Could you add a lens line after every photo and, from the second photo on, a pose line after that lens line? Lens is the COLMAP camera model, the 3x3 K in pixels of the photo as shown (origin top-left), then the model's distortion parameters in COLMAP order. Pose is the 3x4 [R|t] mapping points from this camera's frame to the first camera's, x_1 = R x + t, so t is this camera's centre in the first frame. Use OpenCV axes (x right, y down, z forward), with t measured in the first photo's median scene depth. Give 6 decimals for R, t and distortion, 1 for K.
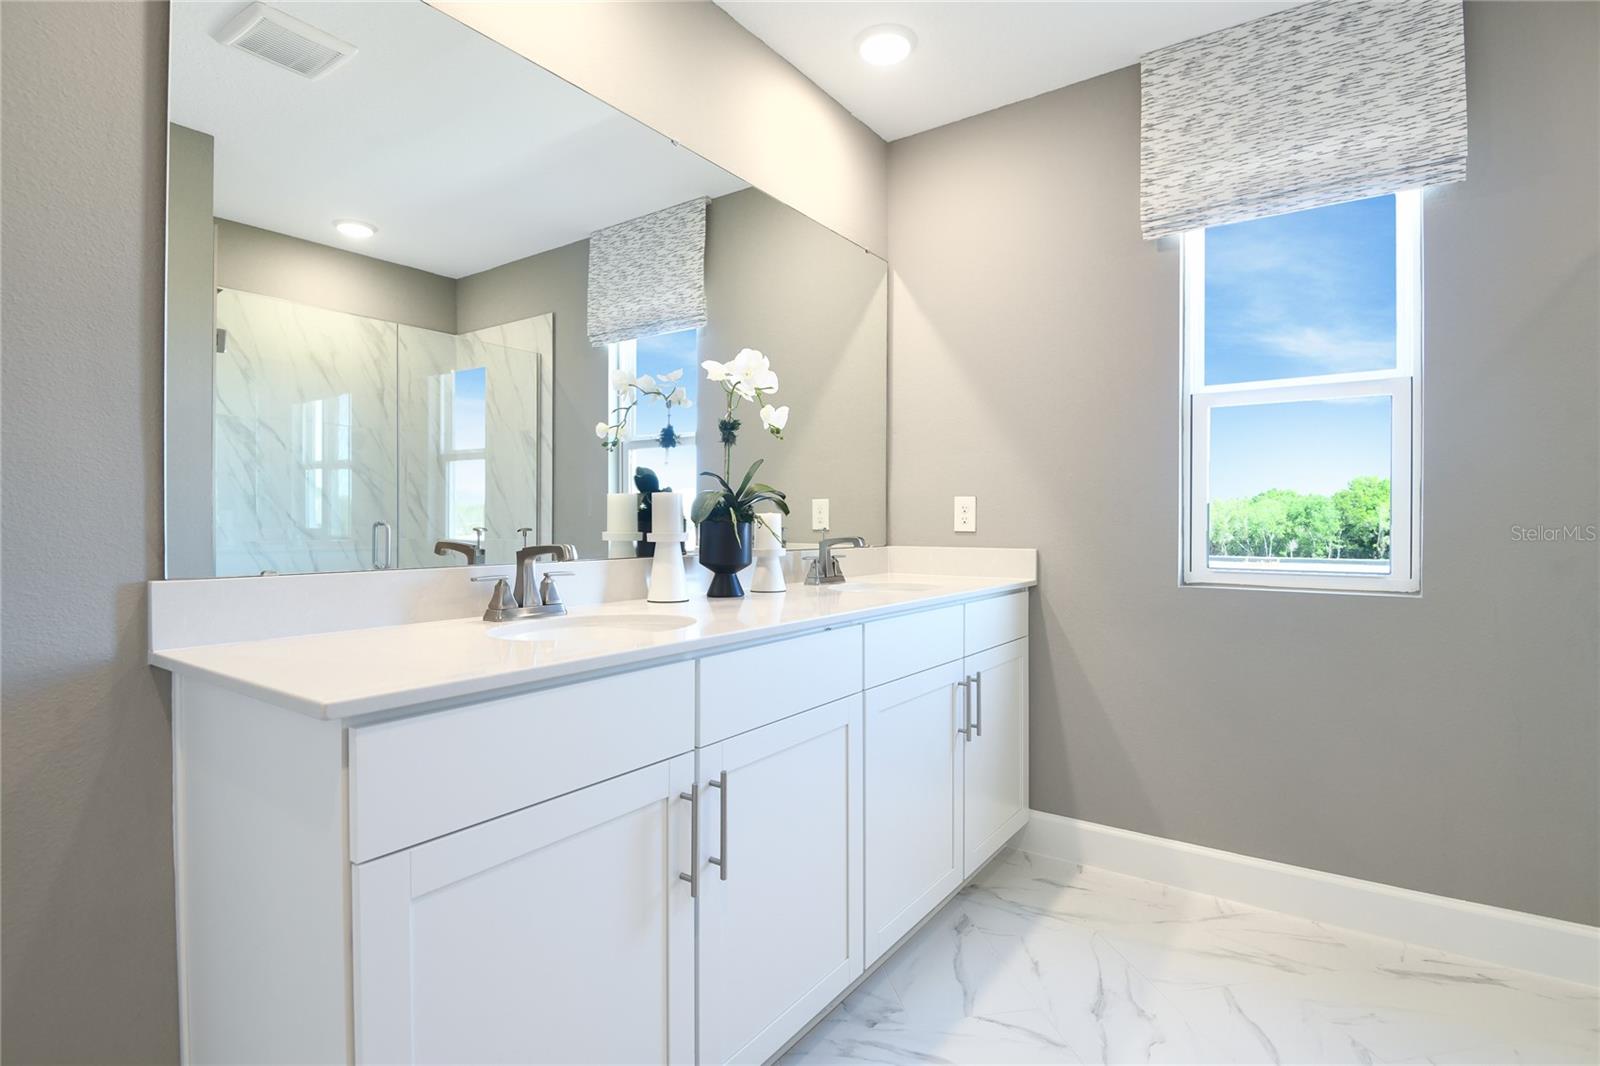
lens RADIAL K [[785.6, 0, 800.0], [0, 785.6, 533.0], [0, 0, 1]] dist [0.013015, -0.000969]
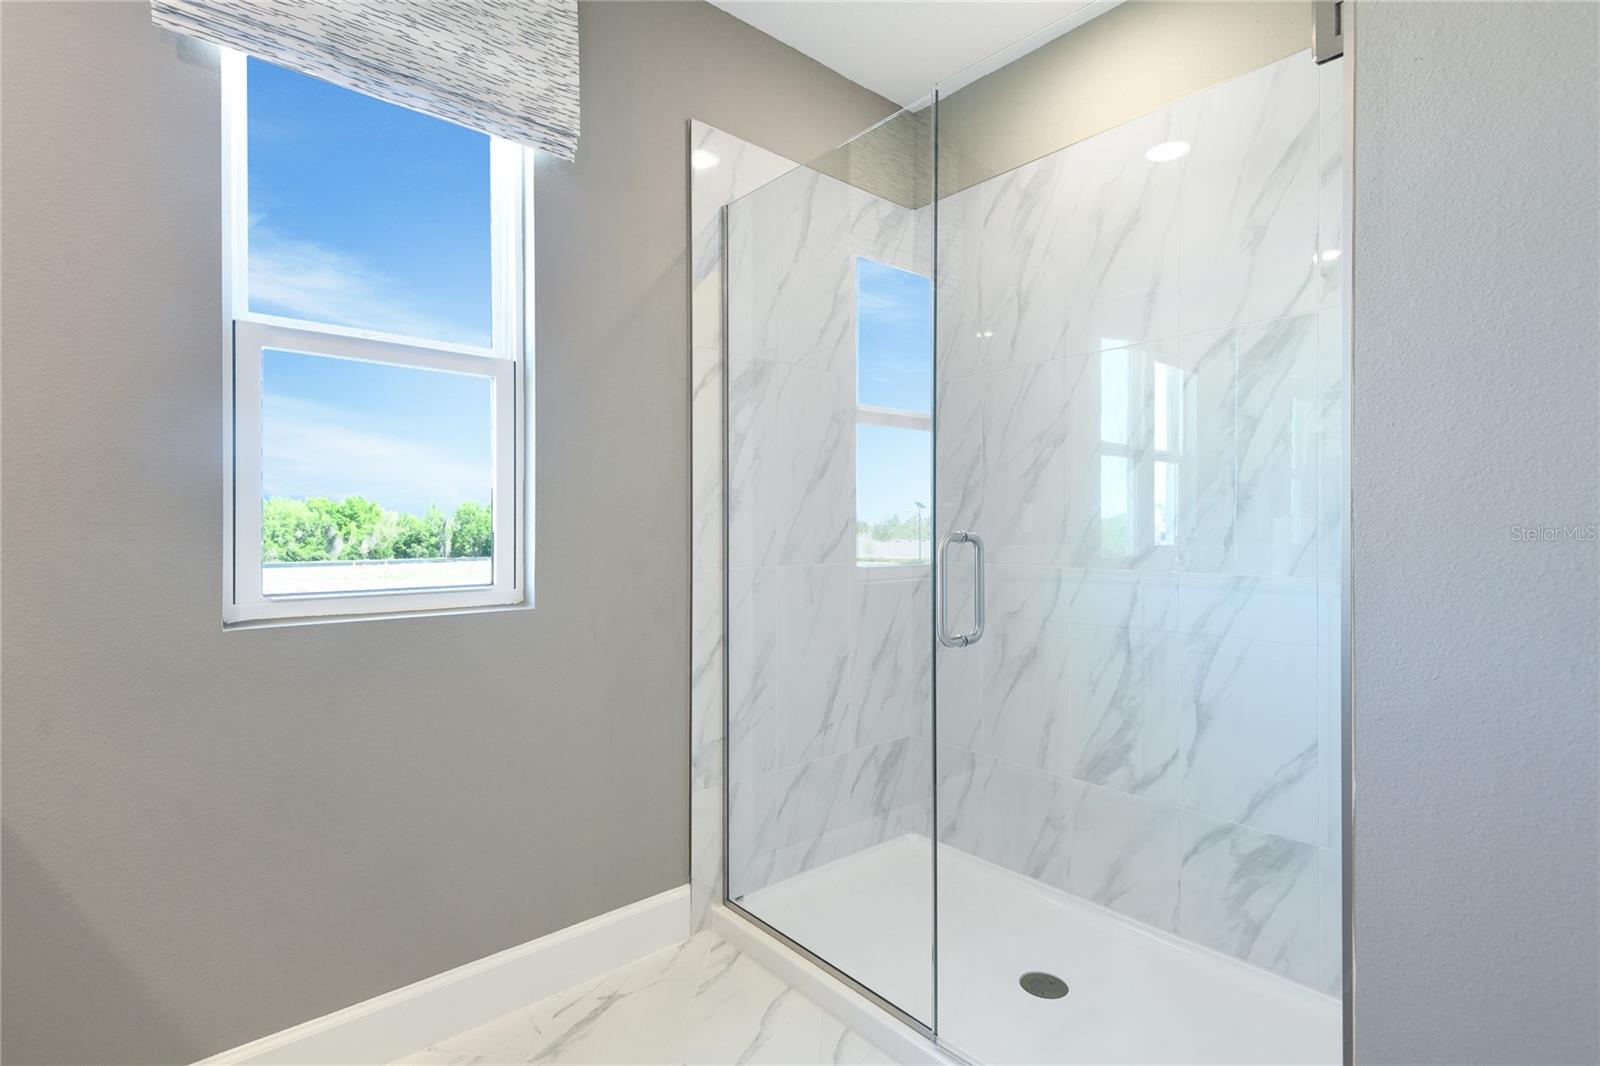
lens RADIAL K [[785.6, 0, 800.0], [0, 785.6, 533.0], [0, 0, 1]] dist [0.013015, -0.000969]
pose [[0.240748, -0.006813, 0.970564, -0.005943], [0.011648, 0.999924, 0.004130, -0.005837], [-0.970518, 0.010311, 0.240809, 0.491143]]
